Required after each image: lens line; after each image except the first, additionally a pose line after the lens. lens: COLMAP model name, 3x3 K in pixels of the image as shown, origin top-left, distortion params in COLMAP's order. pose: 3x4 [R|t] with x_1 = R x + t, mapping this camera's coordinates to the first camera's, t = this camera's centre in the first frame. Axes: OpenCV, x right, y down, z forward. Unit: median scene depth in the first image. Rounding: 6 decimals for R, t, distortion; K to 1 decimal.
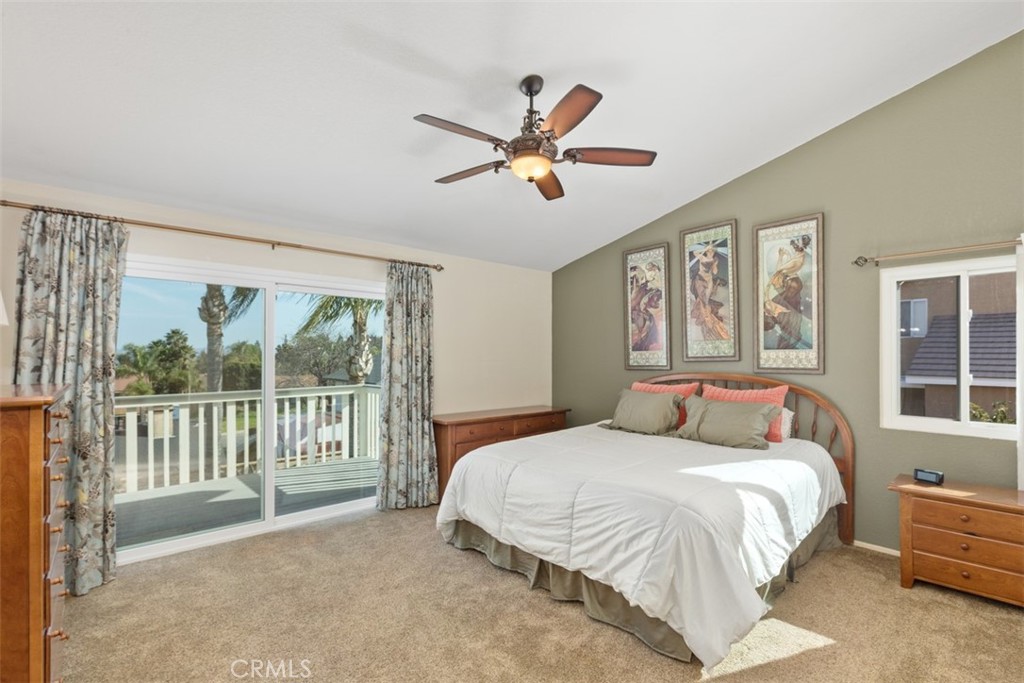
lens RADIAL K [[473.6, 0, 517.3], [0, 473.6, 354.7], [0, 0, 1]] dist [0.000335, -0.000269]
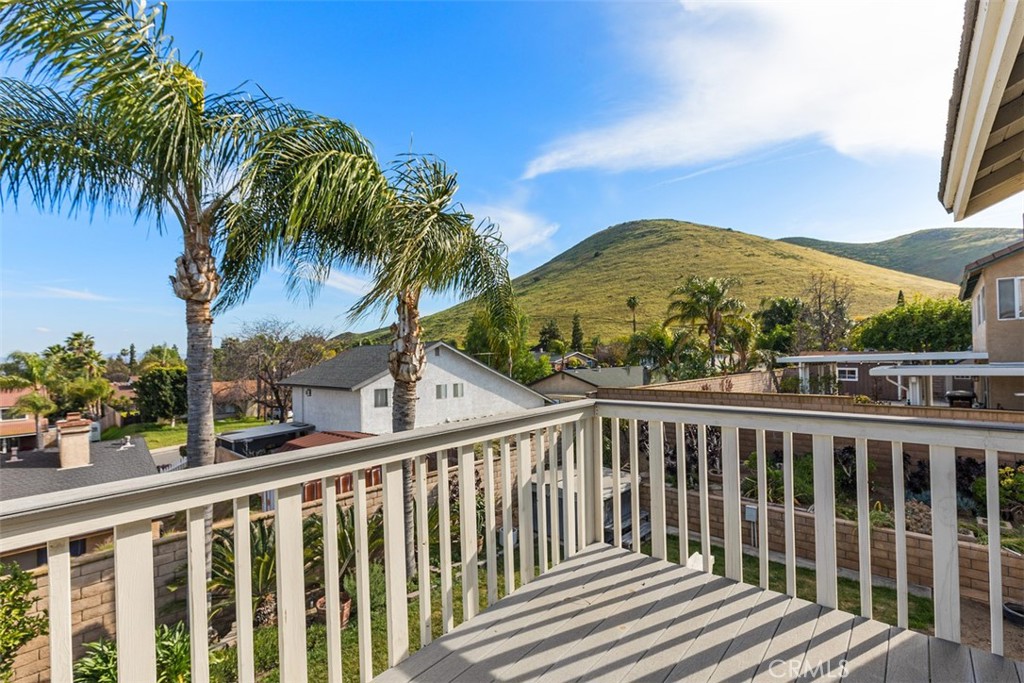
lens RADIAL K [[454.8, 0, 511.3], [0, 454.8, 351.1], [0, 0, 1]] dist [0.000385, 0.000026]
pose [[0.989812, -0.023723, 0.140392, -0.068089], [0.024248, 0.999704, -0.002028, 0.001602], [-0.140302, 0.005412, 0.990094, 0.076384]]
